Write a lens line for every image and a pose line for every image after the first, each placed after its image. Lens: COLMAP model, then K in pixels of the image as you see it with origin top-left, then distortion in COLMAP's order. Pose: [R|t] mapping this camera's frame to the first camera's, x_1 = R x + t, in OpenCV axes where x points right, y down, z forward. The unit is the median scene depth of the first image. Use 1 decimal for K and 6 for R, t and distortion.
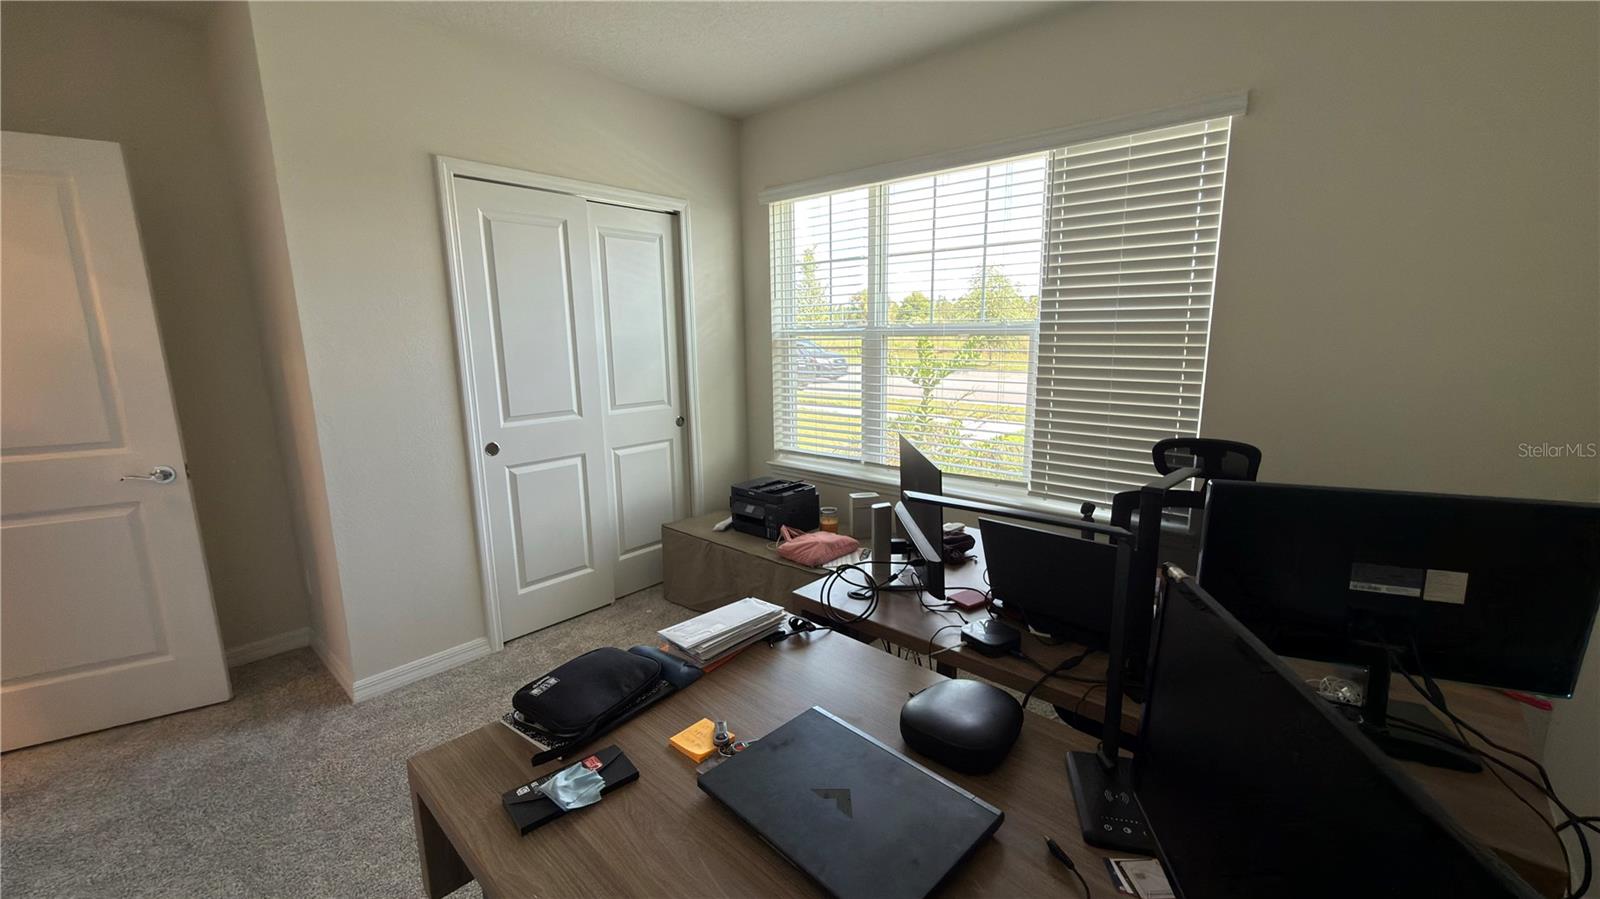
lens RADIAL K [[643.5, 0, 809.2], [0, 643.5, 462.0], [0, 0, 1]] dist [0.000295, 0.000230]
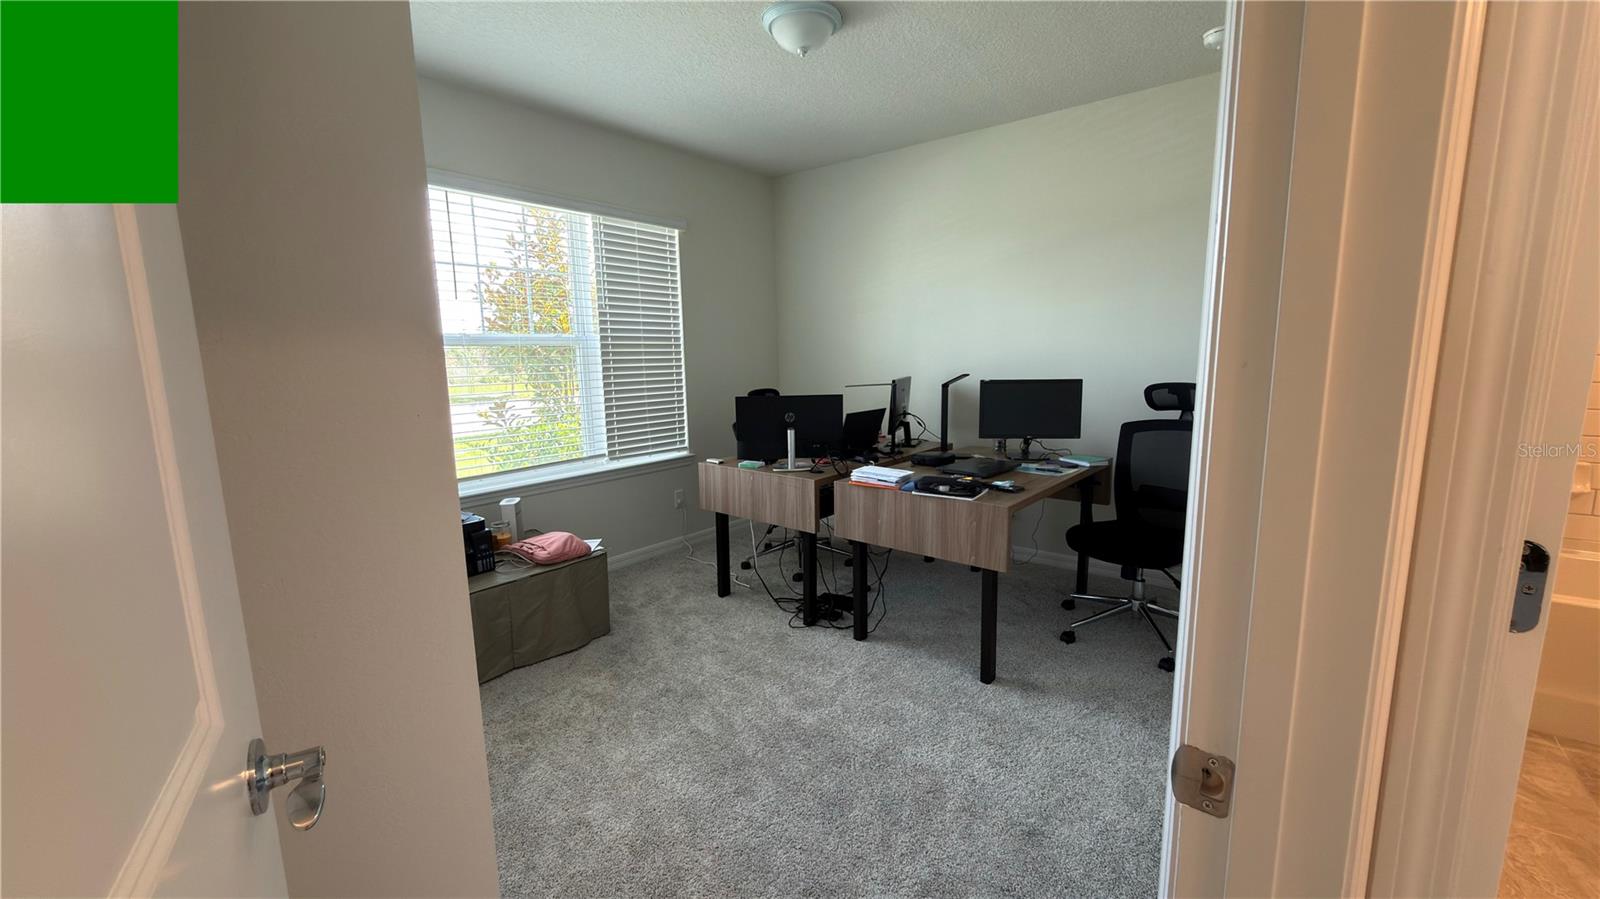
lens RADIAL K [[643.5, 0, 794.0], [0, 643.5, 453.0], [0, 0, 1]] dist [0.000295, 0.000230]
pose [[-0.026124, -0.146196, 0.988911, -1.319199], [0.207703, 0.966866, 0.148424, -0.112405], [-0.977843, 0.209277, 0.005107, 0.792369]]
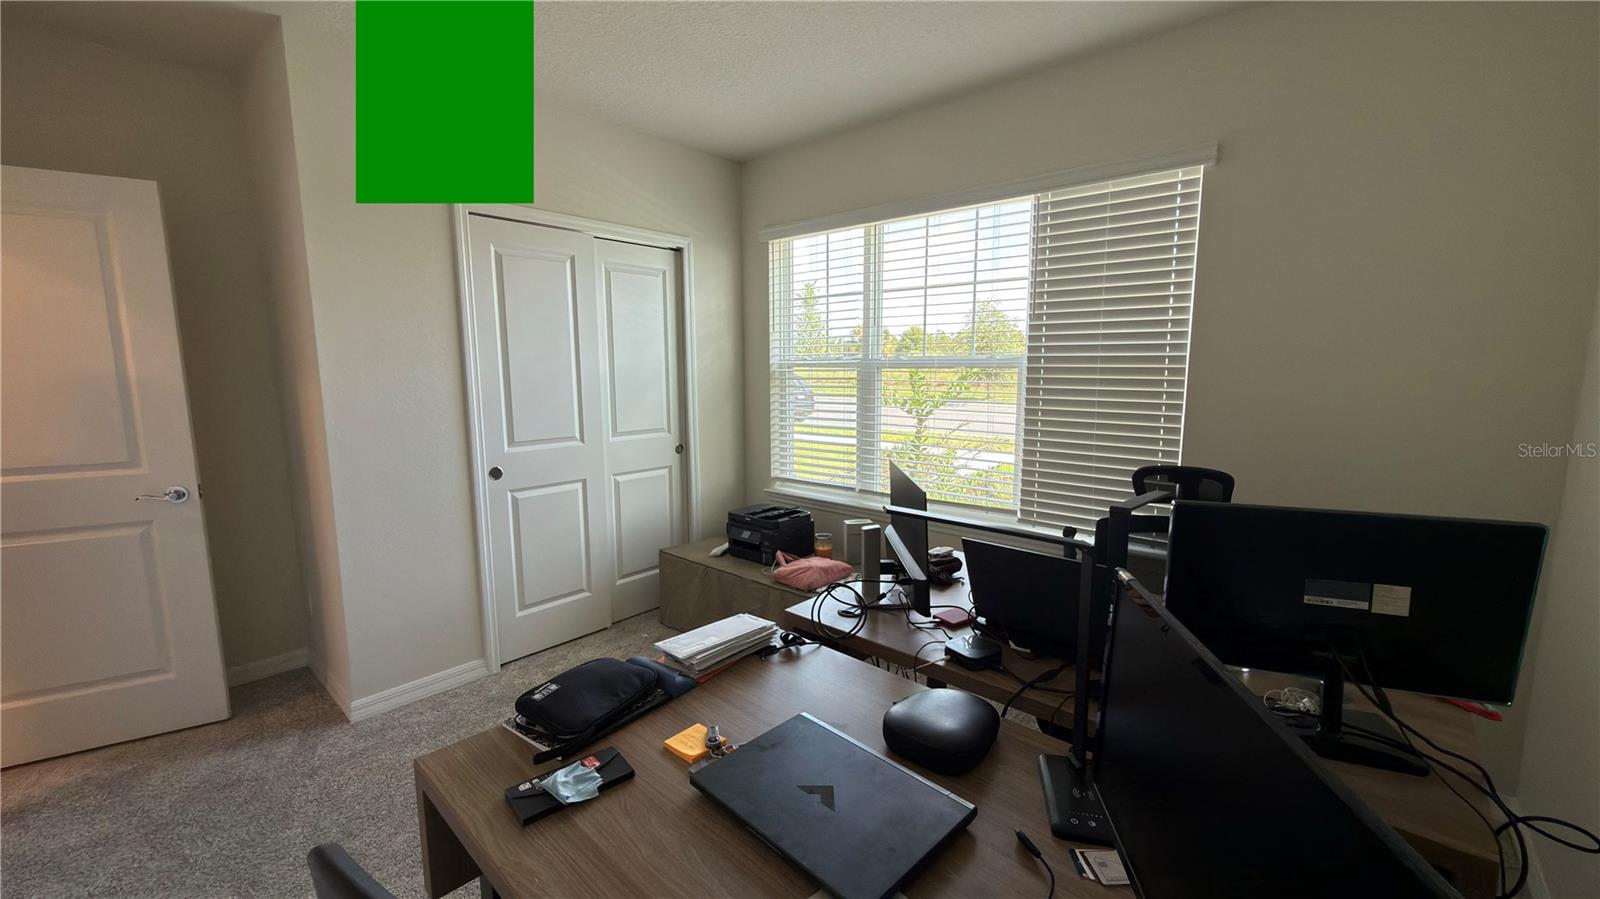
lens RADIAL K [[643.5, 0, 809.0], [0, 643.5, 458.4], [0, 0, 1]] dist [0.000295, 0.000230]
pose [[0.999966, 0.008016, 0.001798, 0.006644], [-0.007906, 0.998466, -0.054808, 0.010674], [-0.002234, 0.054792, 0.998495, -0.035387]]
